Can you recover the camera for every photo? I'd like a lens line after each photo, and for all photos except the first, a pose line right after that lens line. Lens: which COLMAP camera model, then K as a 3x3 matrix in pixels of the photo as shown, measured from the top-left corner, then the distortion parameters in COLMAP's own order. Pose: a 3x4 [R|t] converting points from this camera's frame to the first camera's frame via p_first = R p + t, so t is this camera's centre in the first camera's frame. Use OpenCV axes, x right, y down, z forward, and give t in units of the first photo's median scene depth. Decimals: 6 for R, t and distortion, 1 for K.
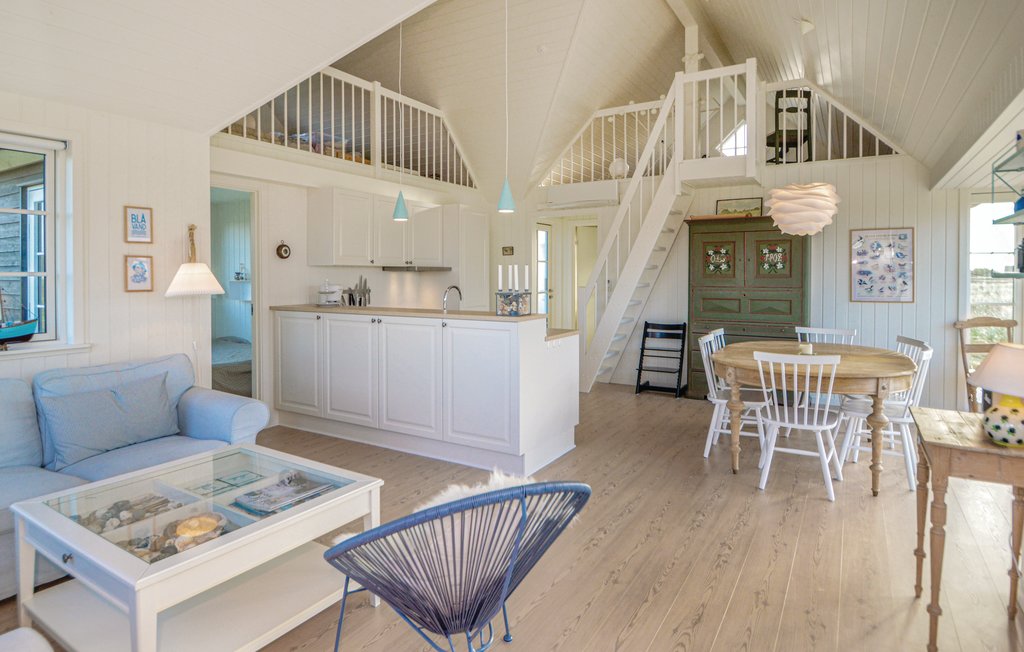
lens RADIAL K [[525.6, 0, 511.1], [0, 525.6, 326.2], [0, 0, 1]] dist [-0.000719, -0.000034]
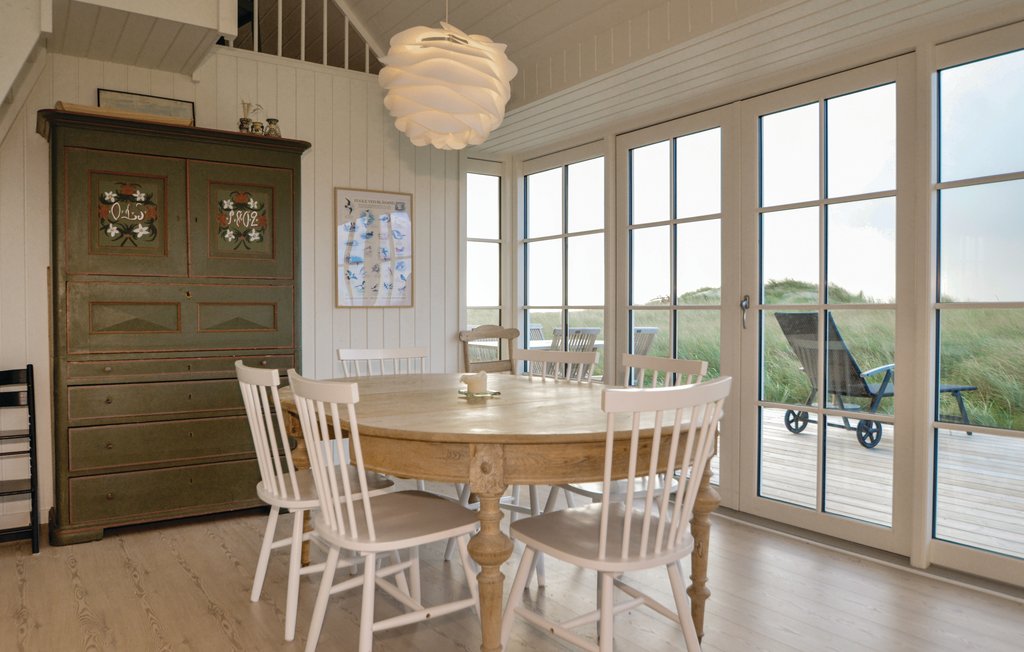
lens RADIAL K [[728.6, 0, 511.6], [0, 728.6, 323.0], [0, 0, 1]] dist [-0.043576, -0.000612]
pose [[0.432199, -0.019735, 0.901562, -0.013459], [0.083986, 0.996296, -0.018453, 0.002691], [-0.897859, 0.083694, 0.432256, 0.477492]]
